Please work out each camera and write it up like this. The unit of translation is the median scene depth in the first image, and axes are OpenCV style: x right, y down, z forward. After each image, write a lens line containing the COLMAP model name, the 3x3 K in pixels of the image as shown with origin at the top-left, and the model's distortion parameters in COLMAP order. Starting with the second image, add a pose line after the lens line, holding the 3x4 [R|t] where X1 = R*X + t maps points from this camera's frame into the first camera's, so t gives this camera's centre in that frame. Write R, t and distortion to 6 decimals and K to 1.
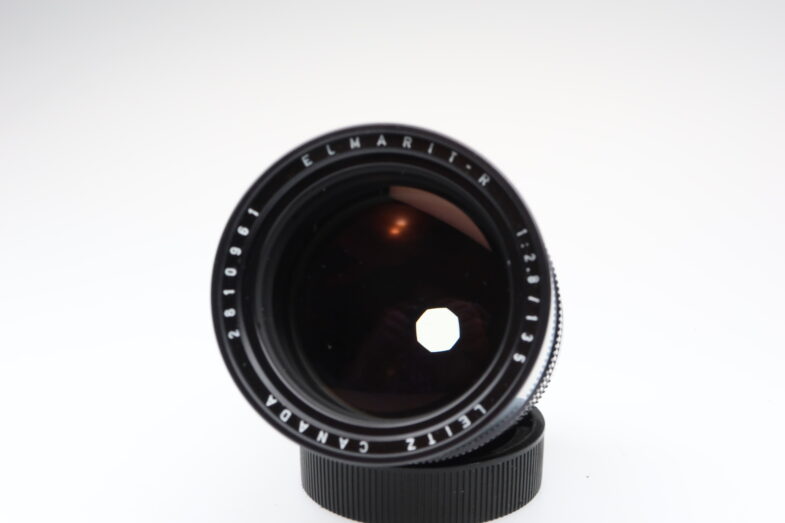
lens RADIAL K [[1471.1, 0, 392.5], [0, 1471.1, 261.5], [0, 0, 1]] dist [-0.012062, -0.020204]
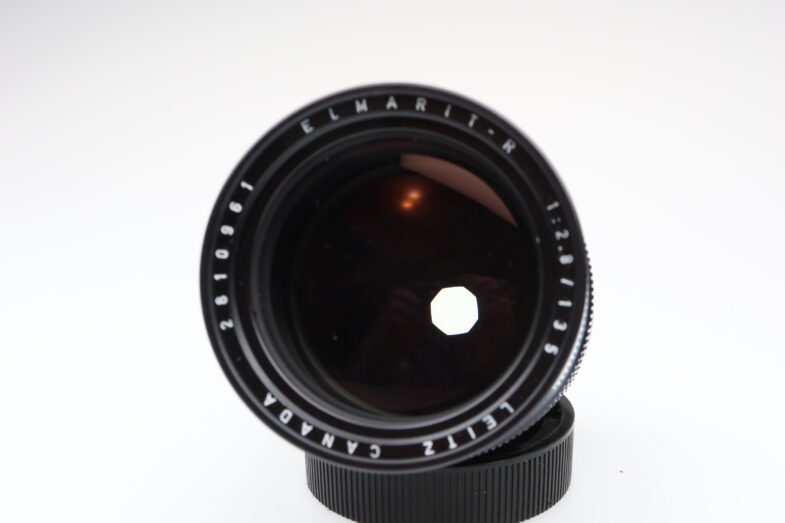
lens RADIAL K [[1471.1, 0, 392.5], [0, 1471.1, 261.5], [0, 0, 1]] dist [-0.012062, -0.020204]
pose [[0.999932, -0.010704, -0.004555, -0.003911], [0.010819, 0.999602, 0.026047, -0.010415], [0.004275, -0.026095, 0.999650, 0.120914]]
